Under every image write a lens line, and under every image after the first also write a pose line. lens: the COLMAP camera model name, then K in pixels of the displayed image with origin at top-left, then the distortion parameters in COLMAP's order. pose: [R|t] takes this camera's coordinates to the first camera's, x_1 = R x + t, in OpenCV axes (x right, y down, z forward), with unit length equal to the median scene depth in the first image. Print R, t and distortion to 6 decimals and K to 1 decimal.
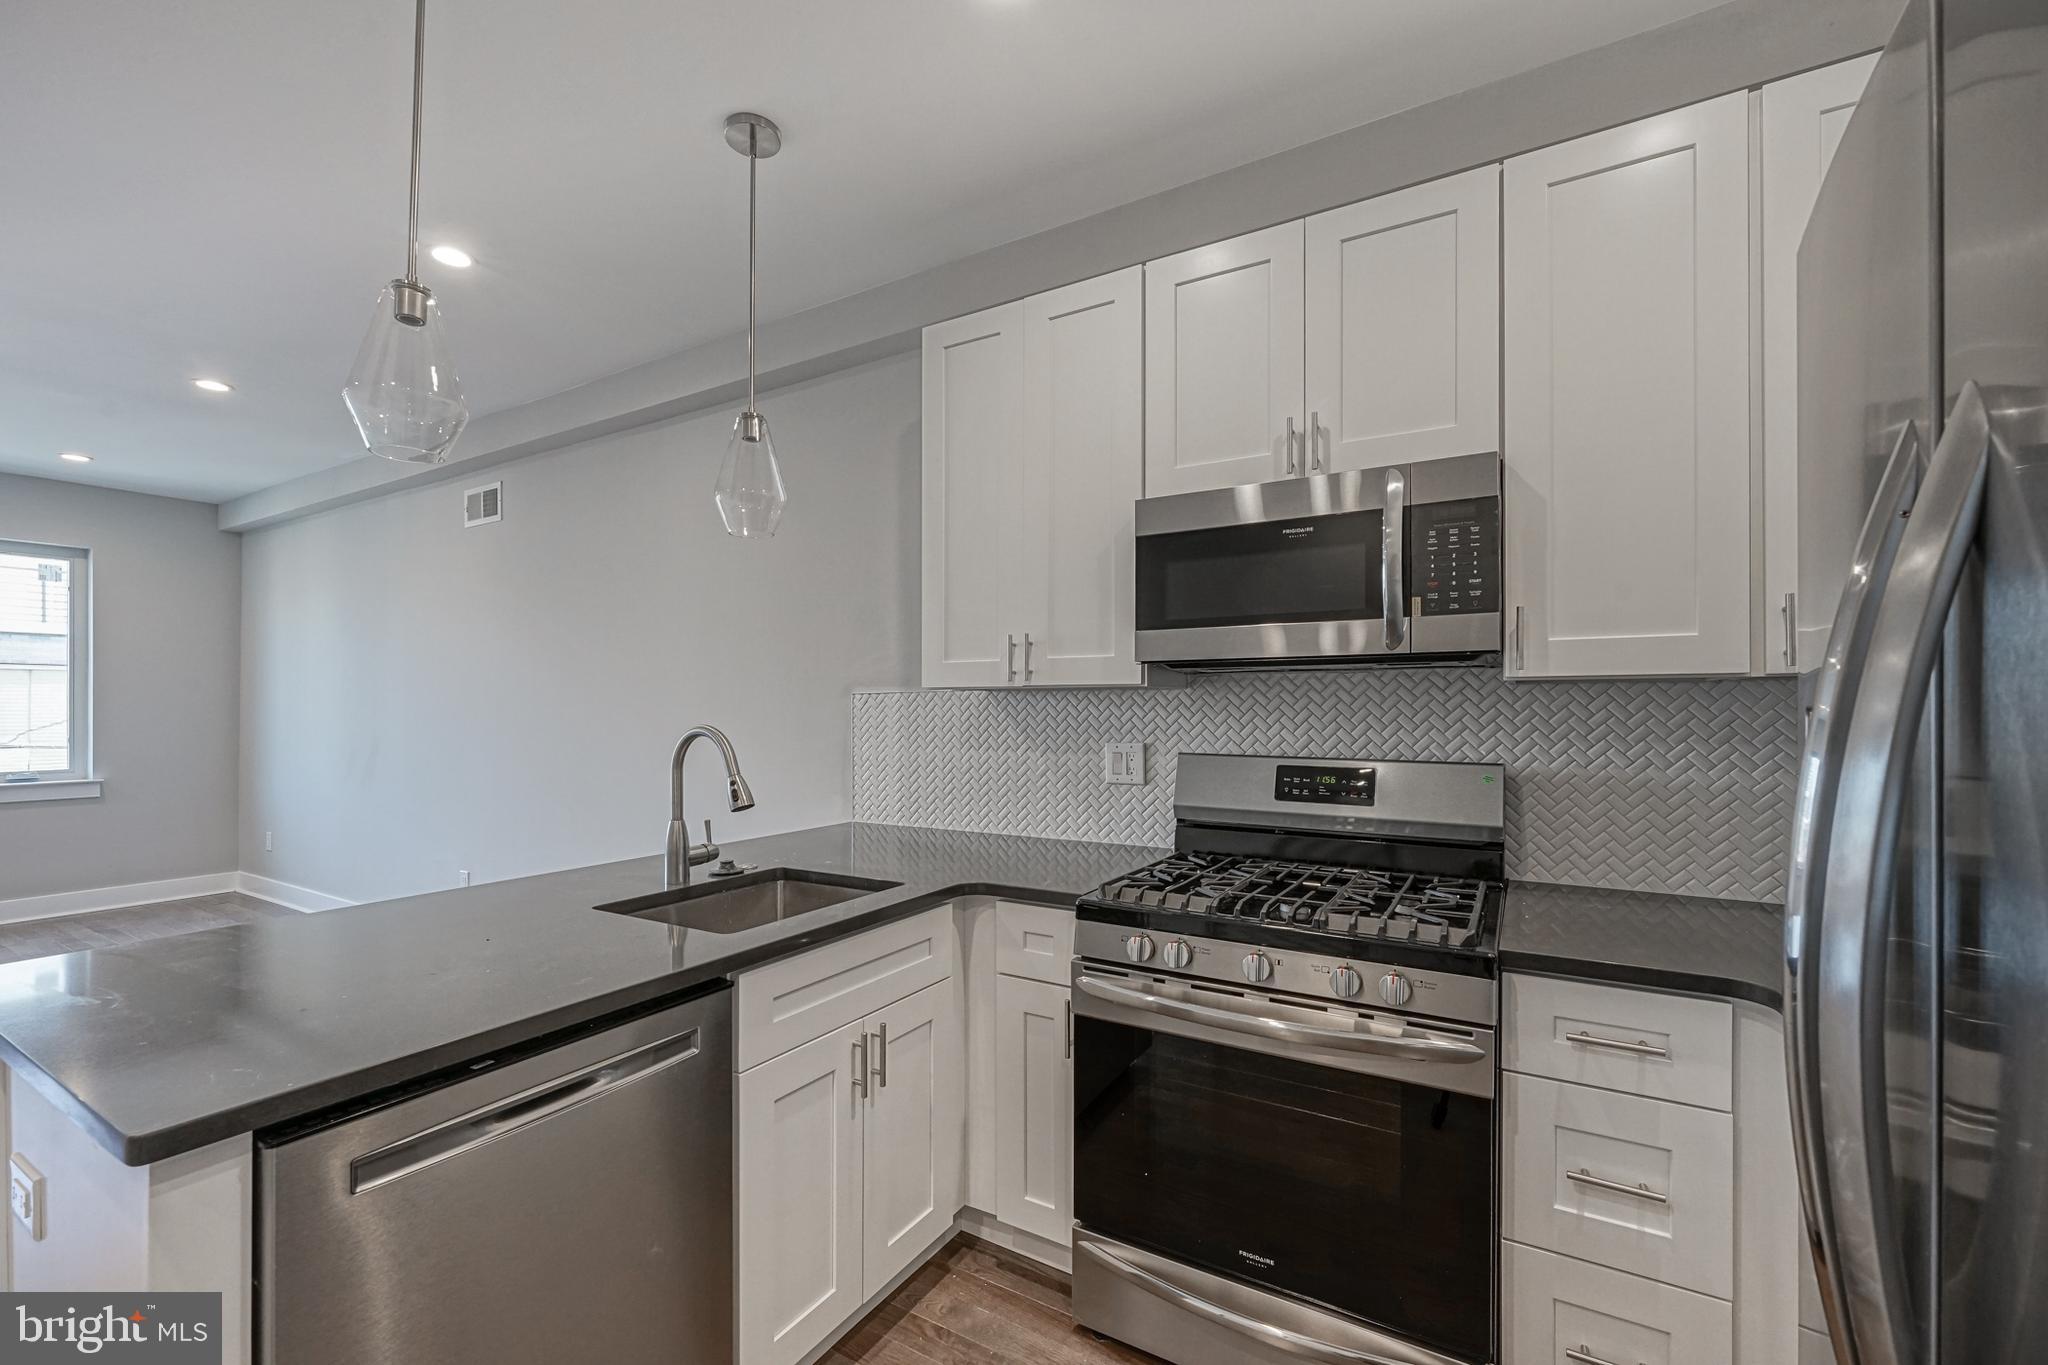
lens RADIAL K [[827.7, 0, 1031.2], [0, 827.7, 701.2], [0, 0, 1]] dist [0.001795, 0.000412]
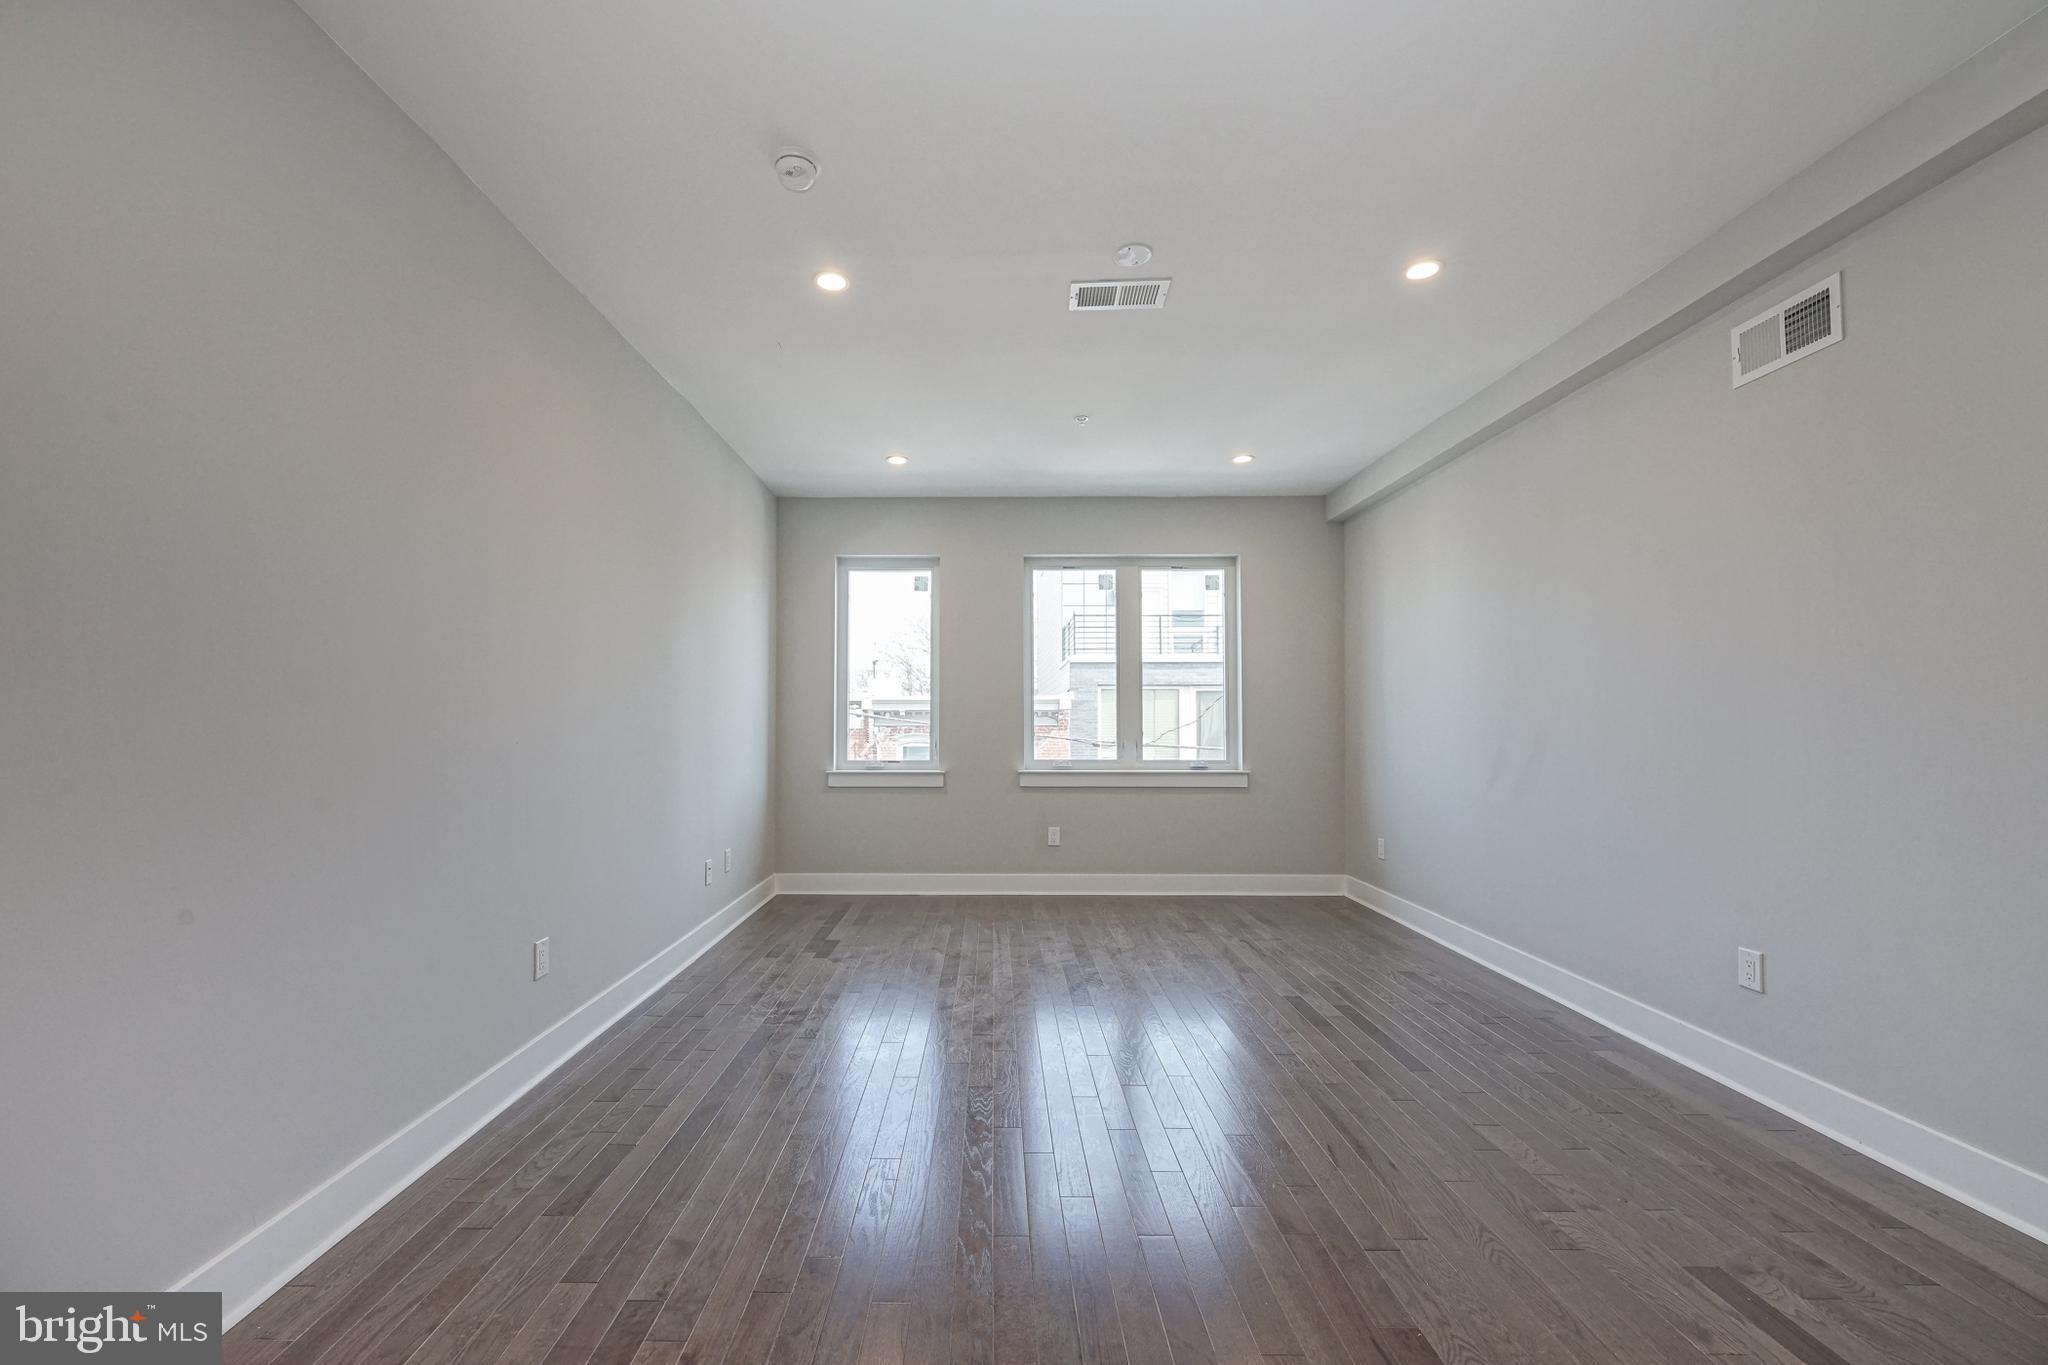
lens RADIAL K [[827.7, 0, 1031.2], [0, 827.7, 701.2], [0, 0, 1]] dist [0.001795, 0.000412]
pose [[0.545956, -0.023847, -0.837474, -0.990032], [0.005491, 0.999675, -0.024886, 0.076283], [0.837796, 0.008988, 0.545910, 0.494048]]
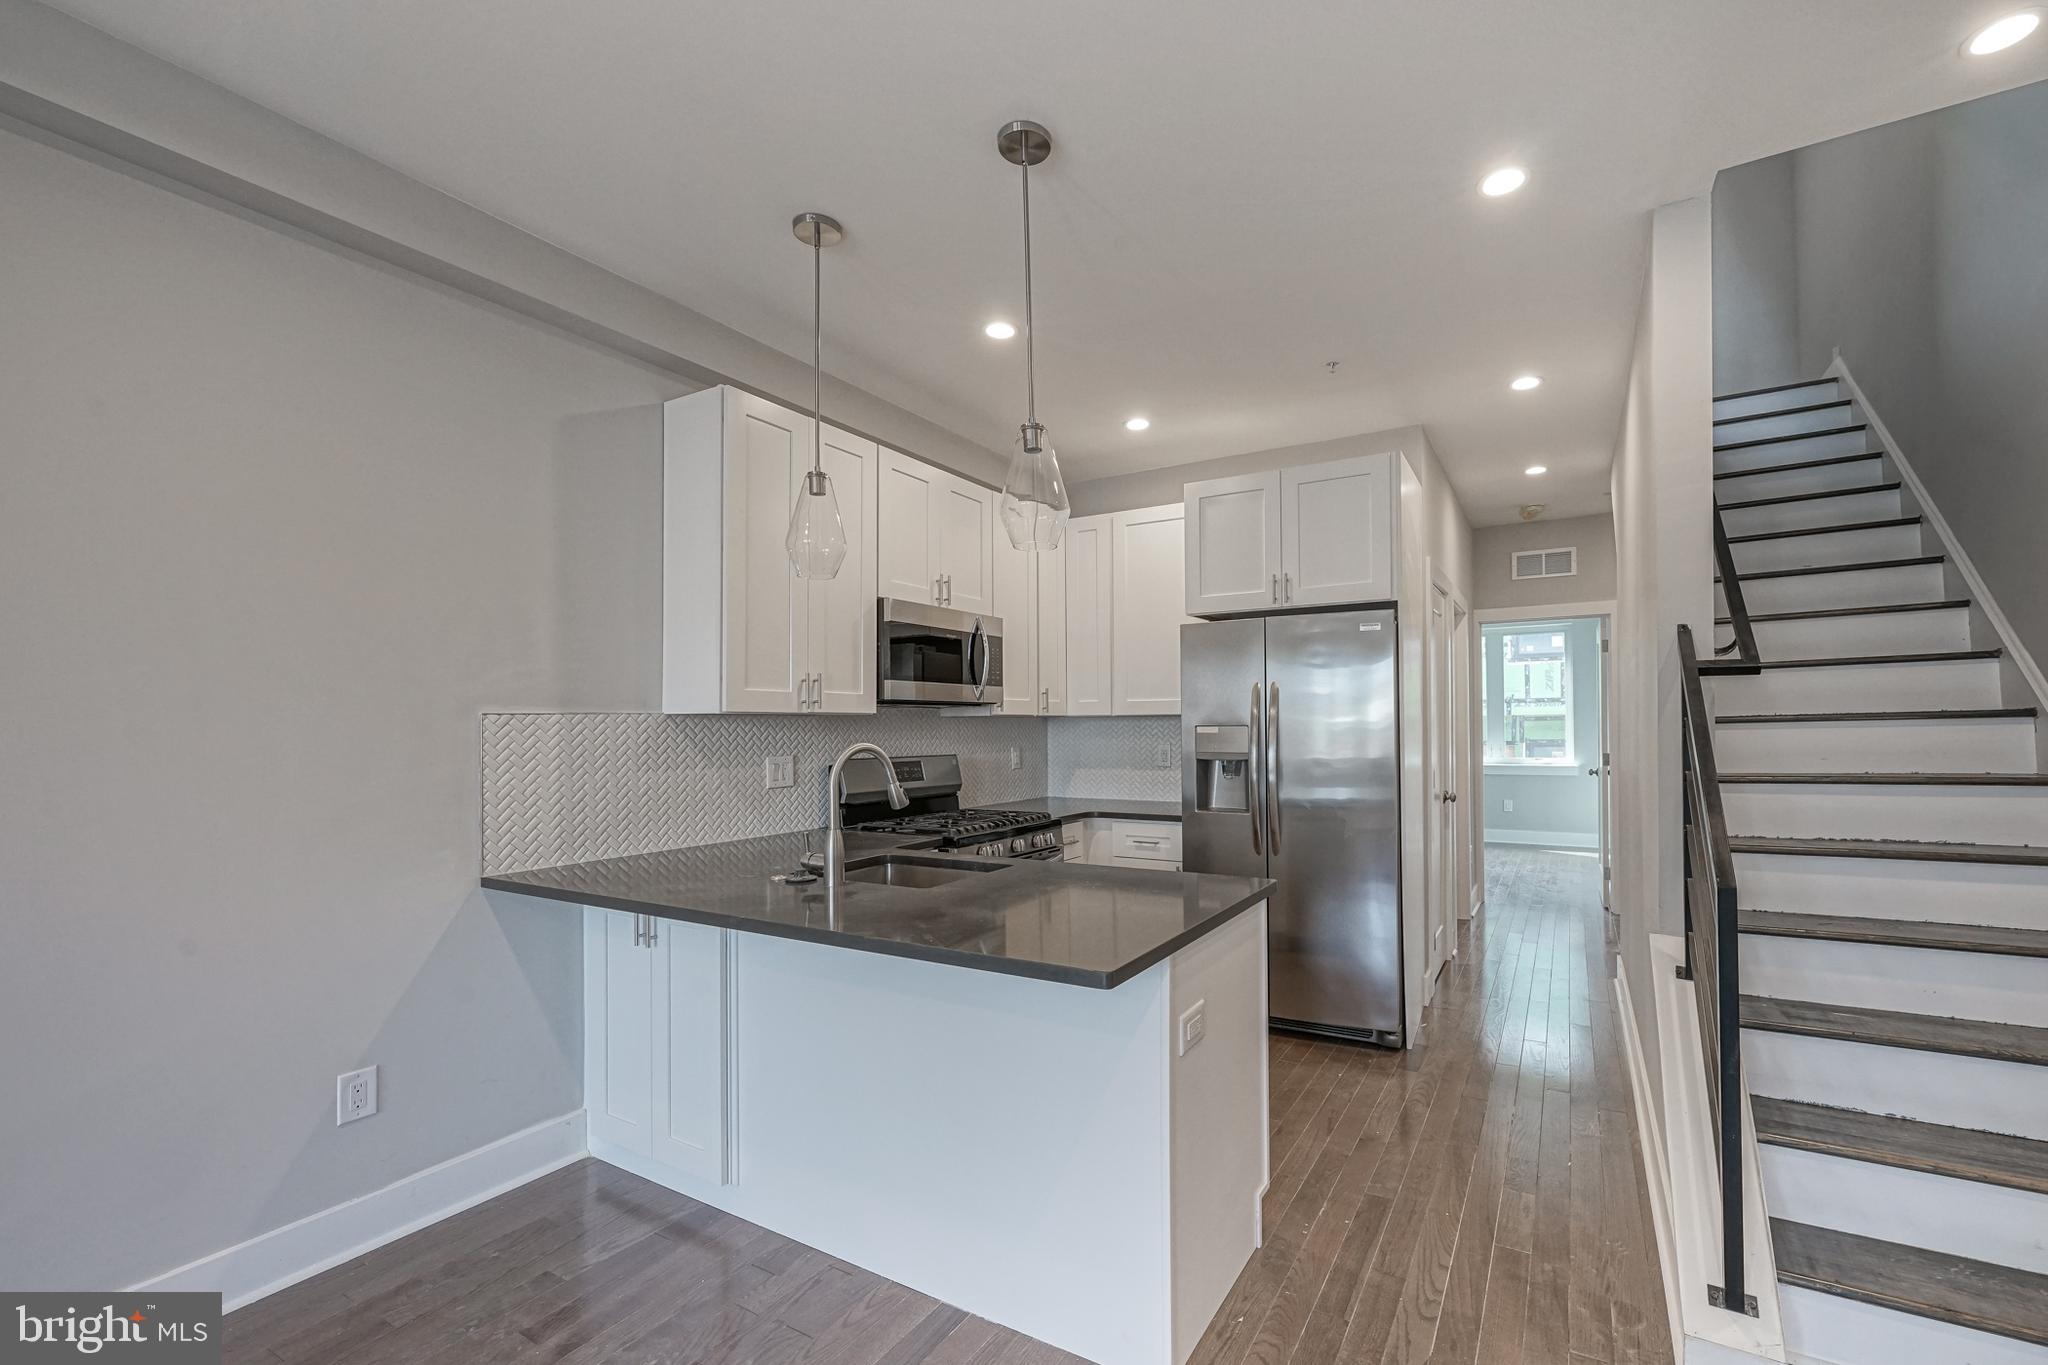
lens RADIAL K [[892.2, 0, 1020.9], [0, 892.2, 725.7], [0, 0, 1]] dist [-0.000794, -0.000210]
pose [[0.031479, 0.002115, 0.999502, -1.528939], [0.001498, 0.999997, -0.002163, 0.006595], [-0.999503, 0.001565, 0.031476, 0.675390]]
